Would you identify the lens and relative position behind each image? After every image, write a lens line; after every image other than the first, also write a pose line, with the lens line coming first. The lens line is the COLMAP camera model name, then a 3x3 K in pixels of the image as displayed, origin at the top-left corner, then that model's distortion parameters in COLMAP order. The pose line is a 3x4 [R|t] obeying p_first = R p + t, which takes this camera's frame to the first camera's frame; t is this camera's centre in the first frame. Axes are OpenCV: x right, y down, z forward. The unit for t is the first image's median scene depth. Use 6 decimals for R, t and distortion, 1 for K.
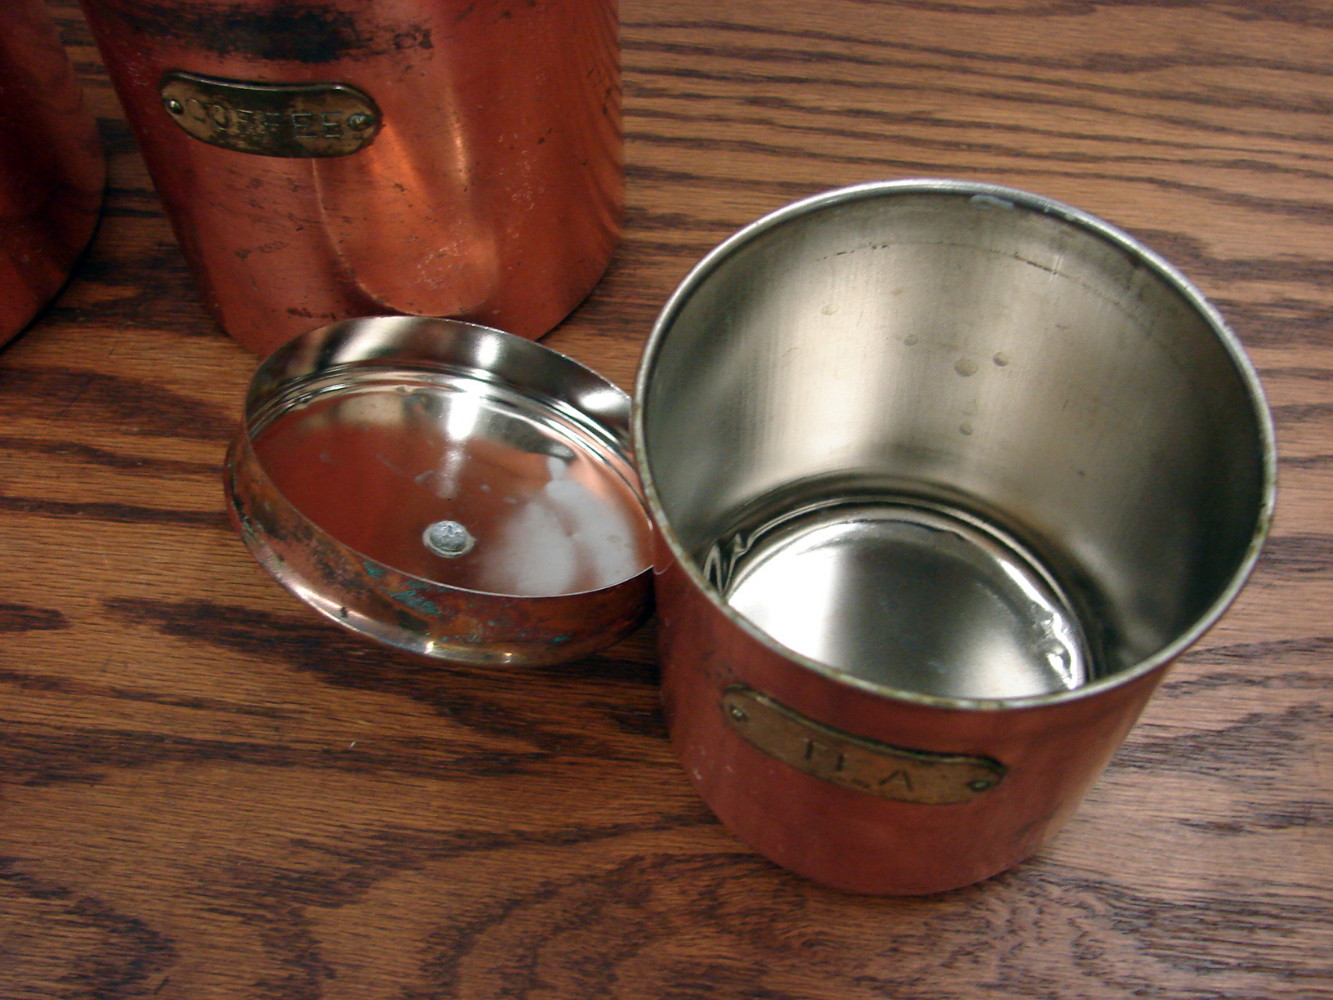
lens RADIAL K [[1436.2, 0, 666.5], [0, 1436.2, 500.0], [0, 0, 1]] dist [-0.209164, 0.233437]
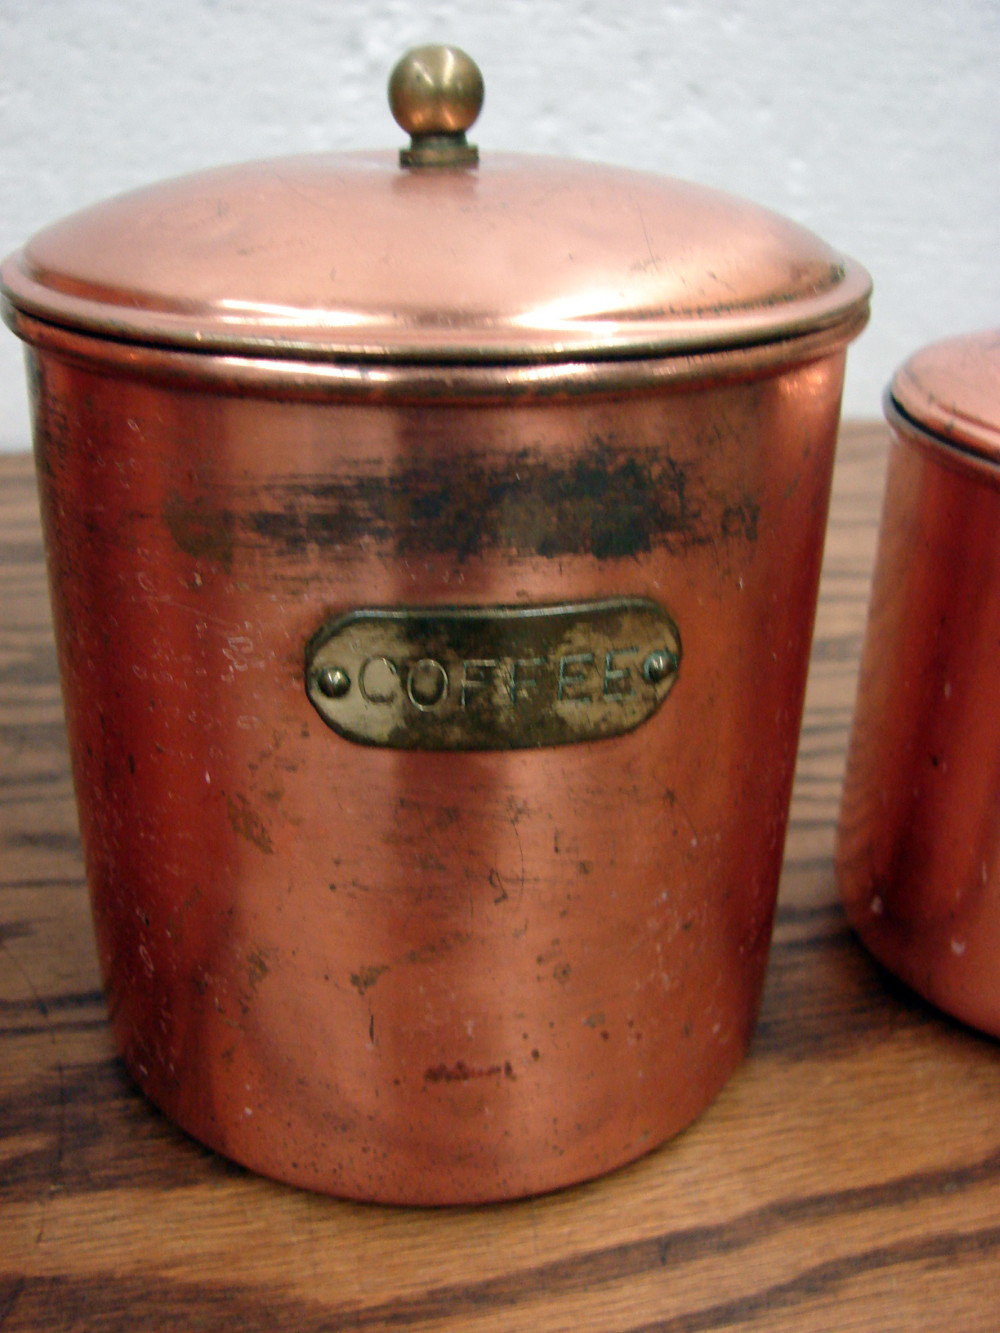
lens RADIAL K [[1428.8, 0, 471.1], [0, 1428.8, 670.7], [0, 0, 1]] dist [-0.289197, 0.342861]
pose [[0.951698, -0.110124, 0.286606, -0.469390], [0.243395, 0.839610, -0.485607, 0.014824], [-0.187160, 0.531910, 0.825859, 0.495688]]
